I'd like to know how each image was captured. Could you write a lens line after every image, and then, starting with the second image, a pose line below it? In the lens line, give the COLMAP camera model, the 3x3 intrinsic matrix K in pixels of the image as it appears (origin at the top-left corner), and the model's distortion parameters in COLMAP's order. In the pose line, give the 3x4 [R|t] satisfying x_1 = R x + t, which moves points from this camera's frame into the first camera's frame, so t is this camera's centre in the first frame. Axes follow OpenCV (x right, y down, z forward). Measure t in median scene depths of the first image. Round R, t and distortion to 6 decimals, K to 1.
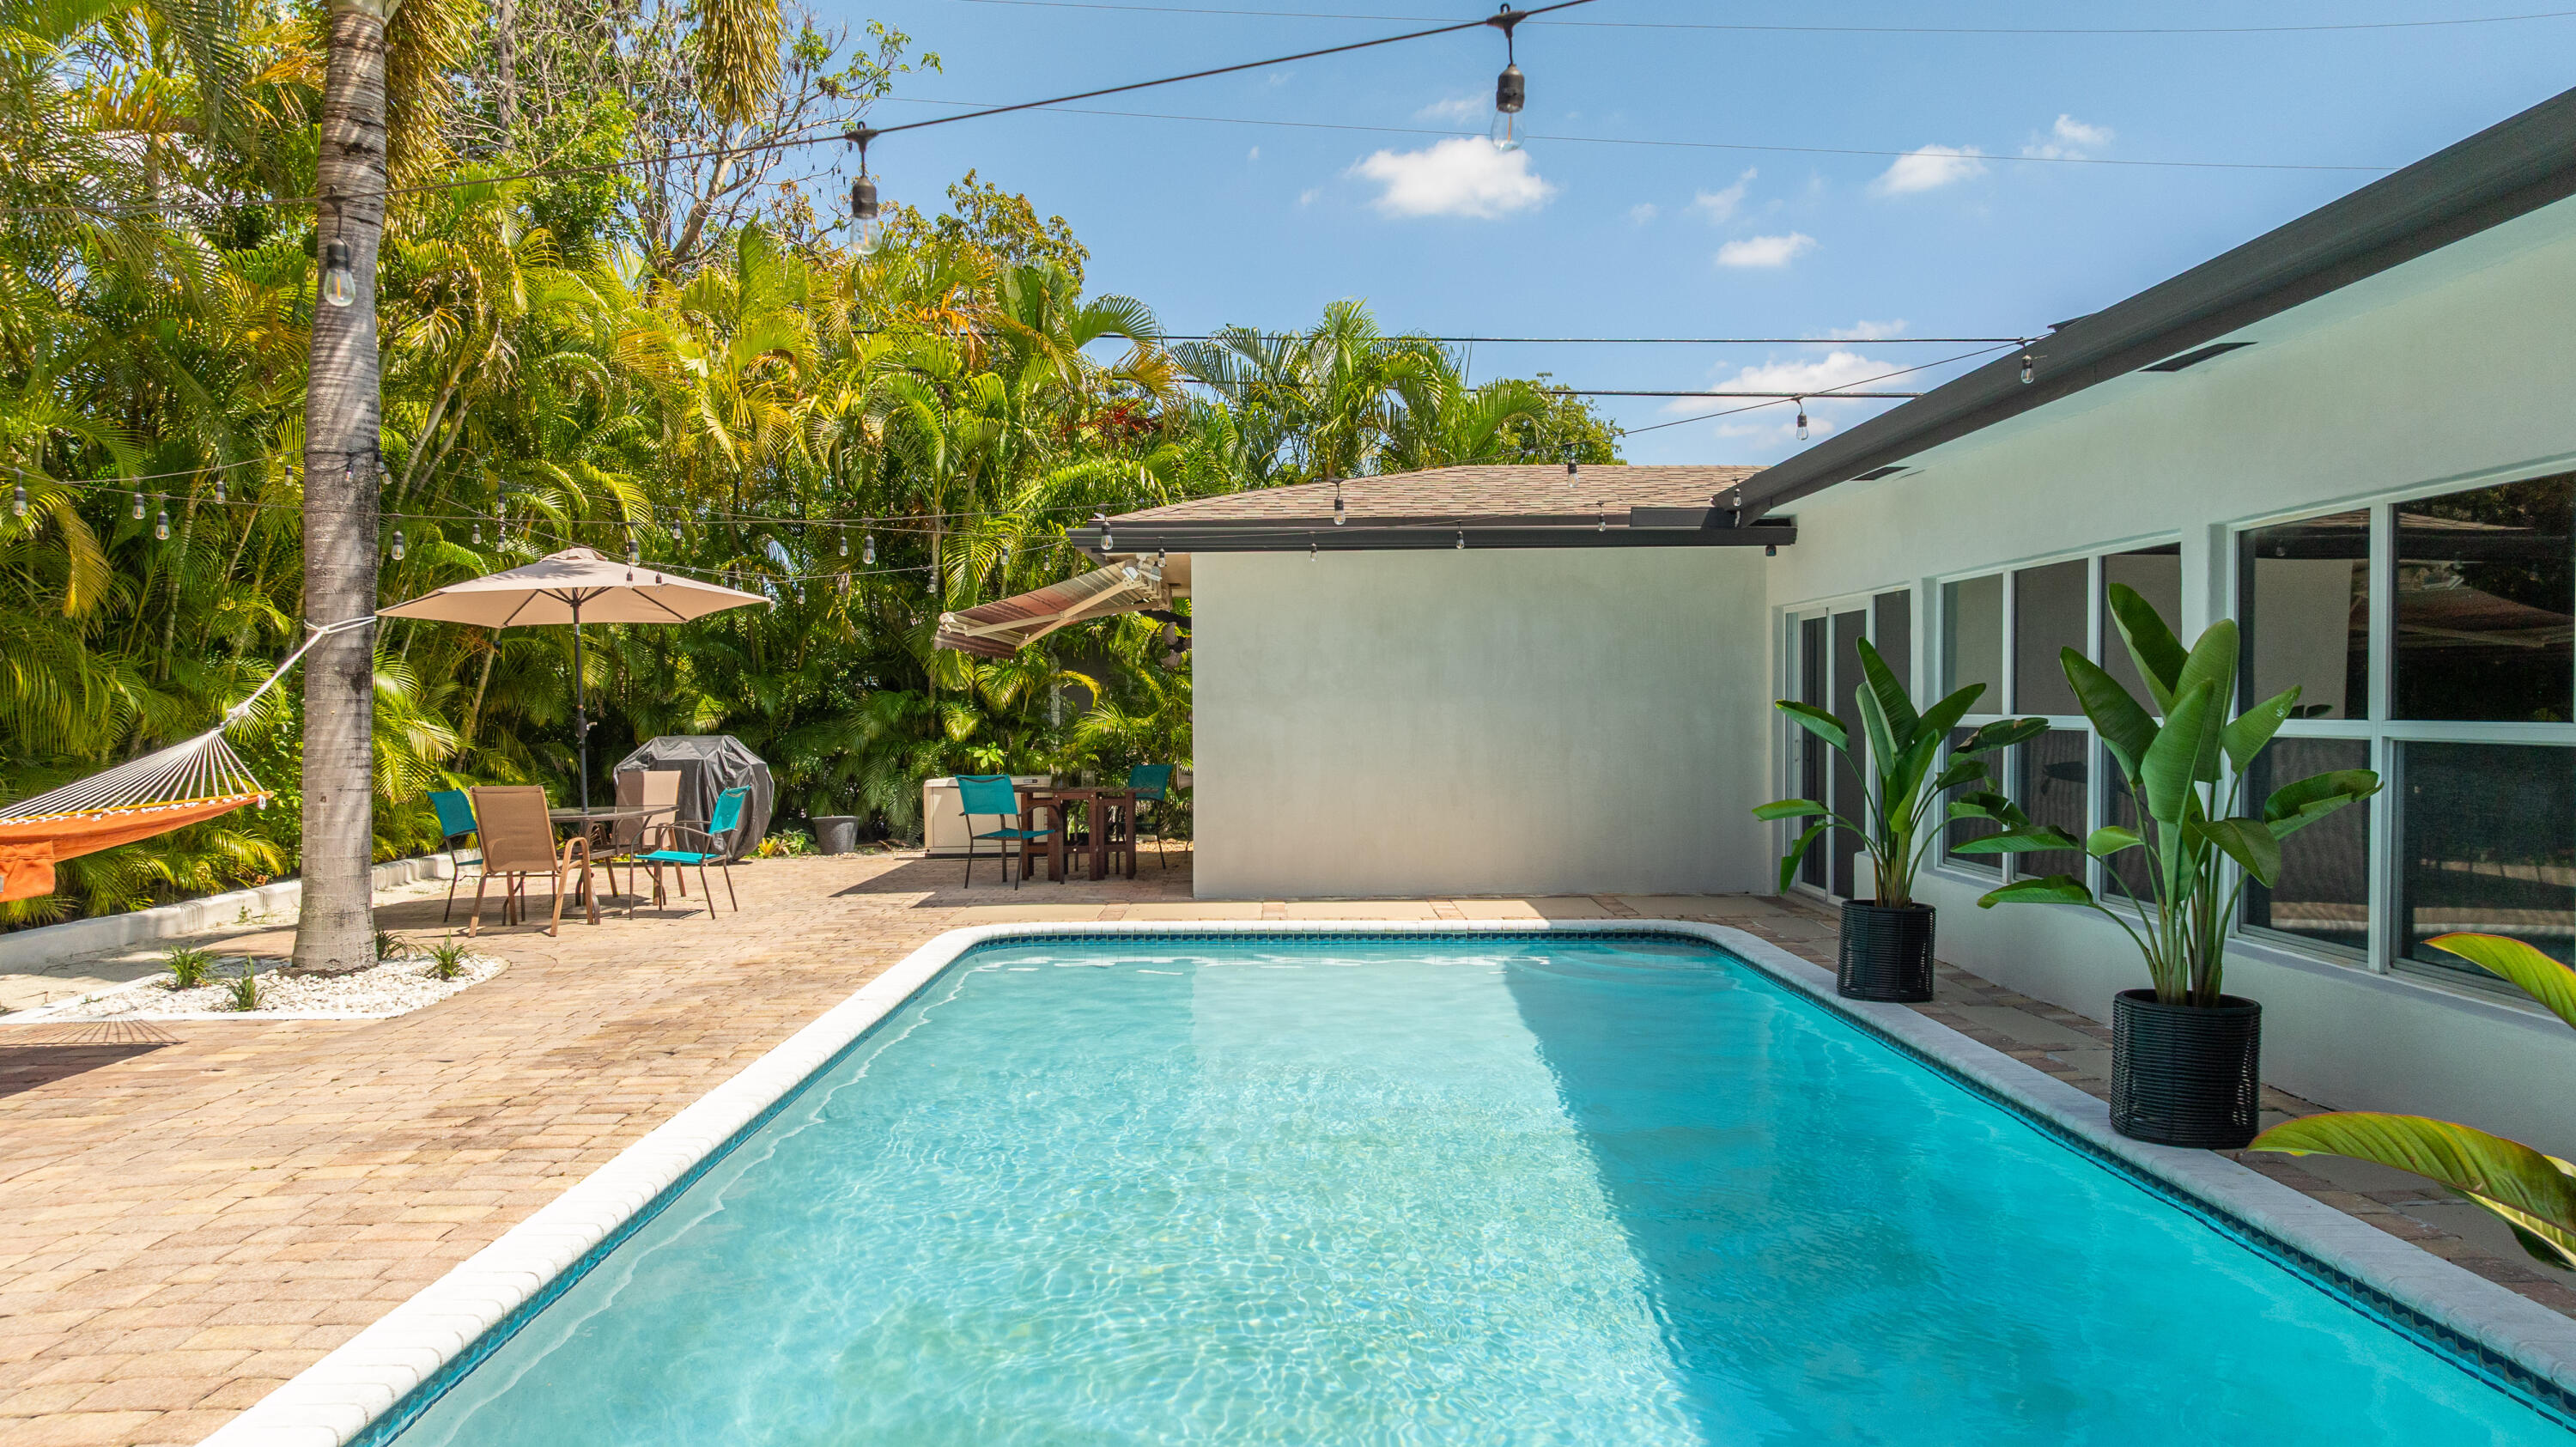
lens RADIAL K [[1803.4, 0, 1293.3], [0, 1803.4, 717.0], [0, 0, 1]] dist [-0.024751, 0.023661]
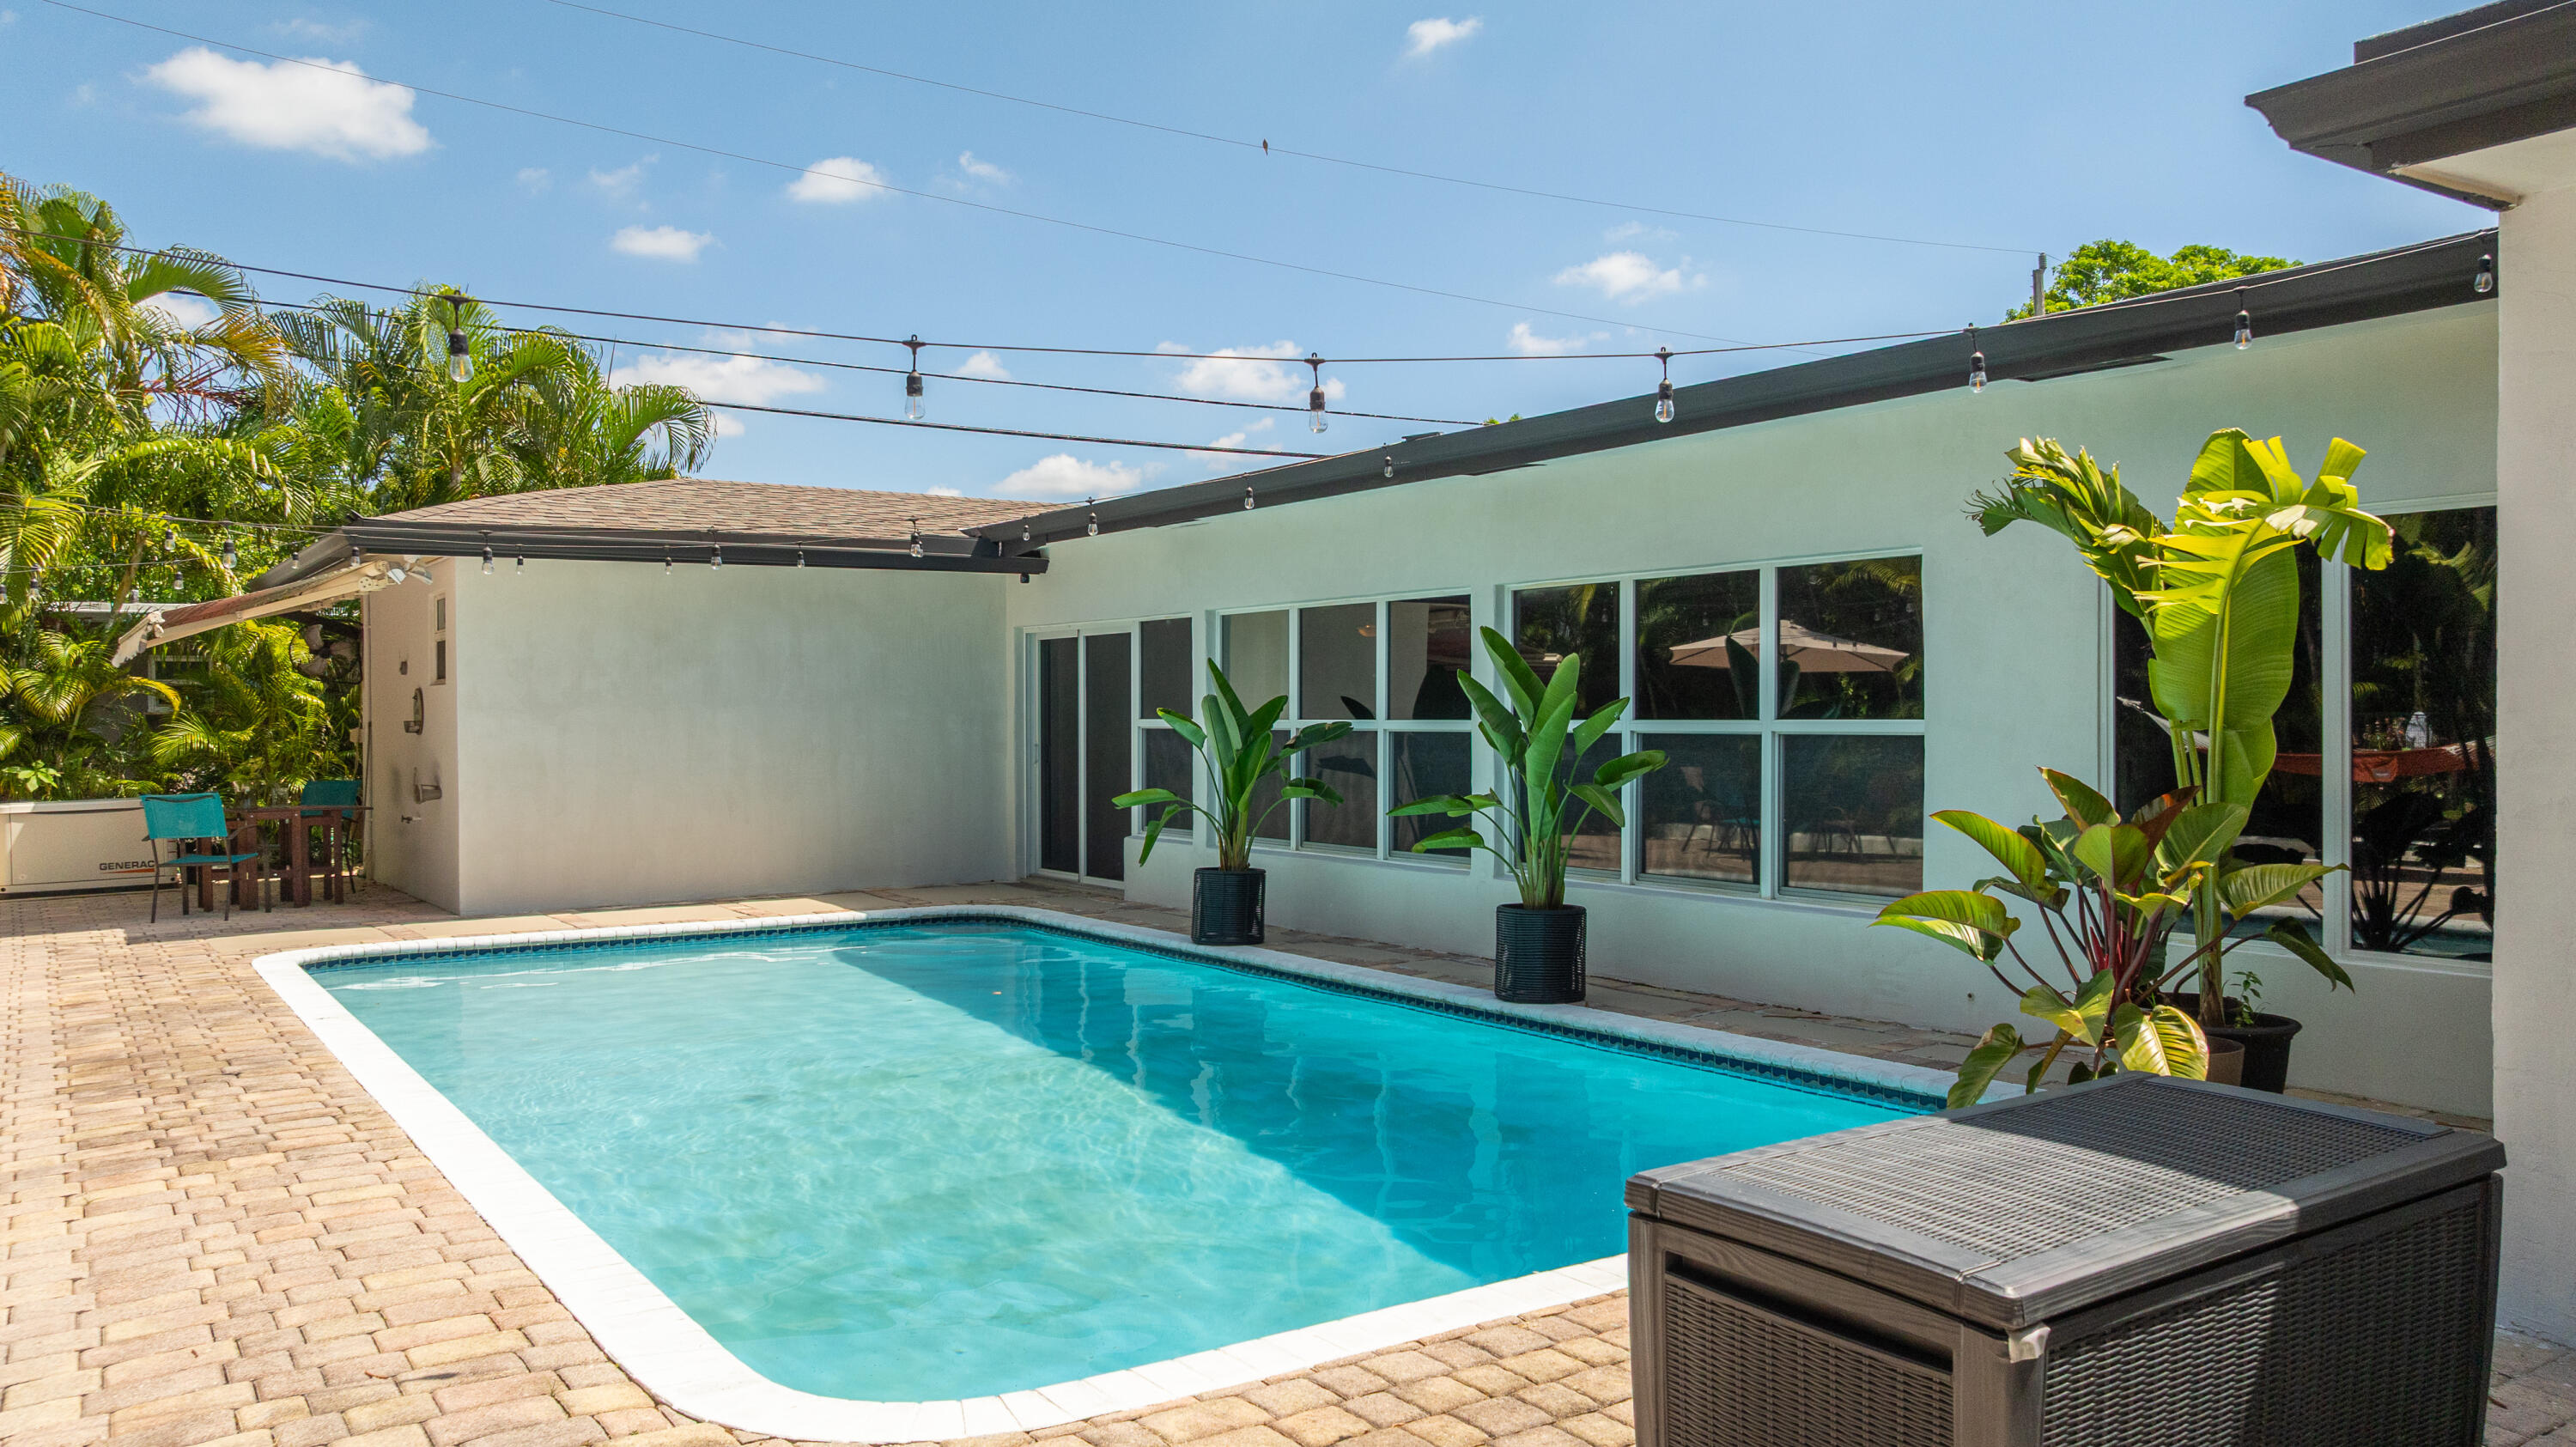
lens RADIAL K [[1880.8, 0, 1278.7], [0, 1880.8, 727.7], [0, 0, 1]] dist [0.011238, 0.001530]
pose [[0.836557, -0.003170, 0.547871, -0.226898], [0.005351, 0.999983, -0.002384, 0.004995], [-0.547854, 0.004926, 0.836560, -0.073863]]
